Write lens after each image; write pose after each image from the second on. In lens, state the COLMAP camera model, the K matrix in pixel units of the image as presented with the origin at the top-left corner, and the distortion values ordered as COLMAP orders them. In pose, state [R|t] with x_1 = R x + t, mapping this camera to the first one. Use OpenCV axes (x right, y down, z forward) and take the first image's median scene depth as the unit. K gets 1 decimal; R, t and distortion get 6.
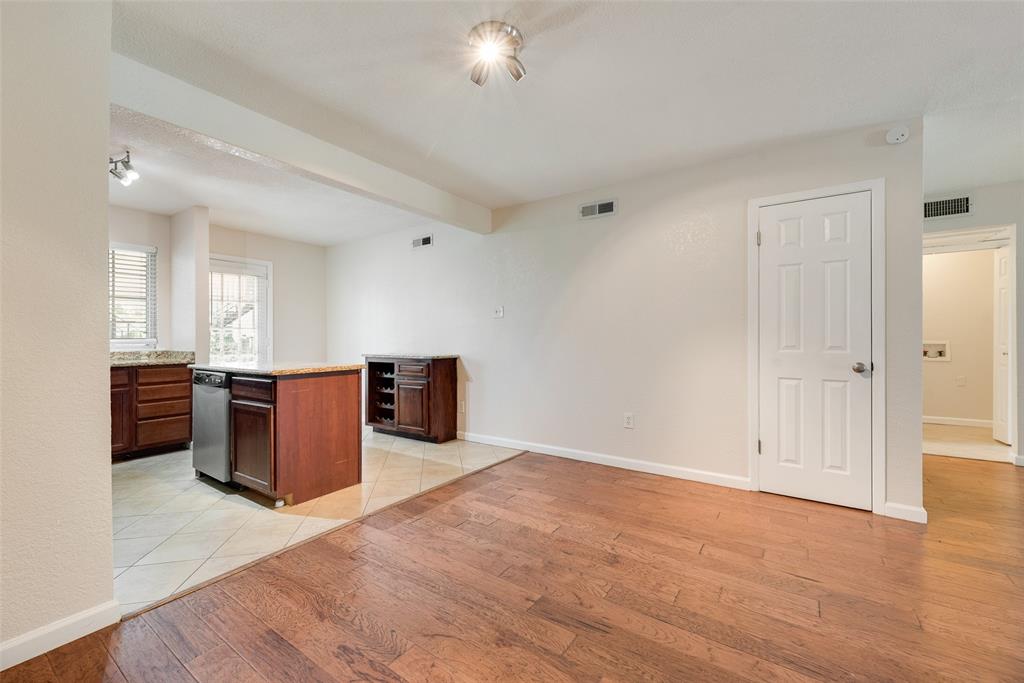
lens RADIAL K [[415.6, 0, 512.9], [0, 415.6, 339.4], [0, 0, 1]] dist [-0.001322, -0.000007]
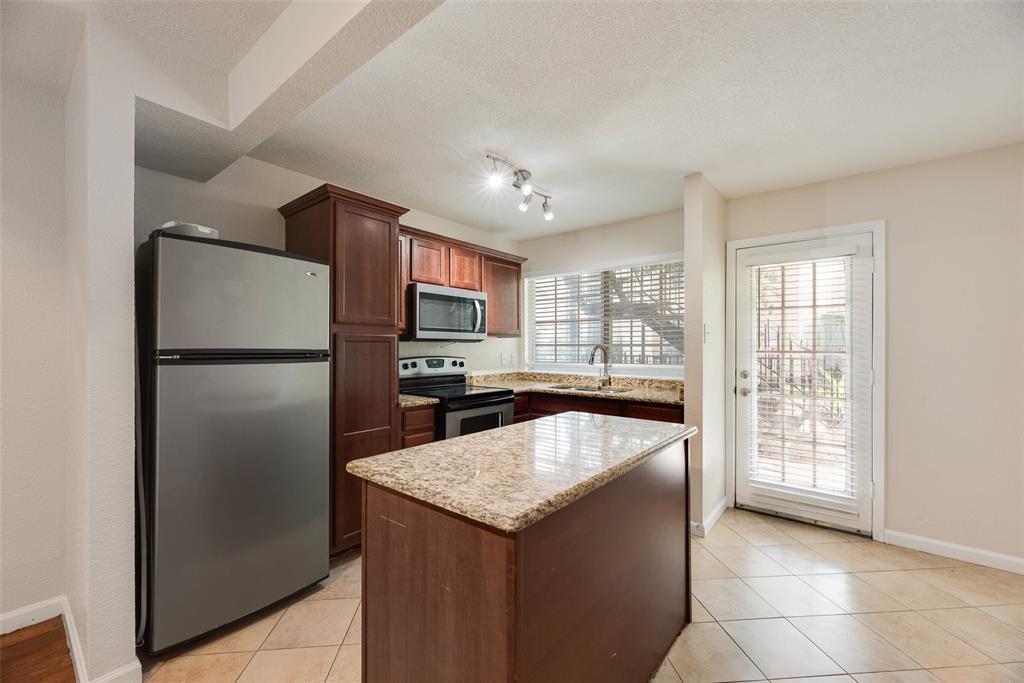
lens RADIAL K [[415.6, 0, 512.3], [0, 415.6, 343.2], [0, 0, 1]] dist [-0.001322, -0.000007]
pose [[-0.079833, -0.000383, -0.996808, -0.049325], [-0.004690, 0.999989, -0.000009, -0.042670], [0.996797, 0.004674, -0.079834, 0.732600]]
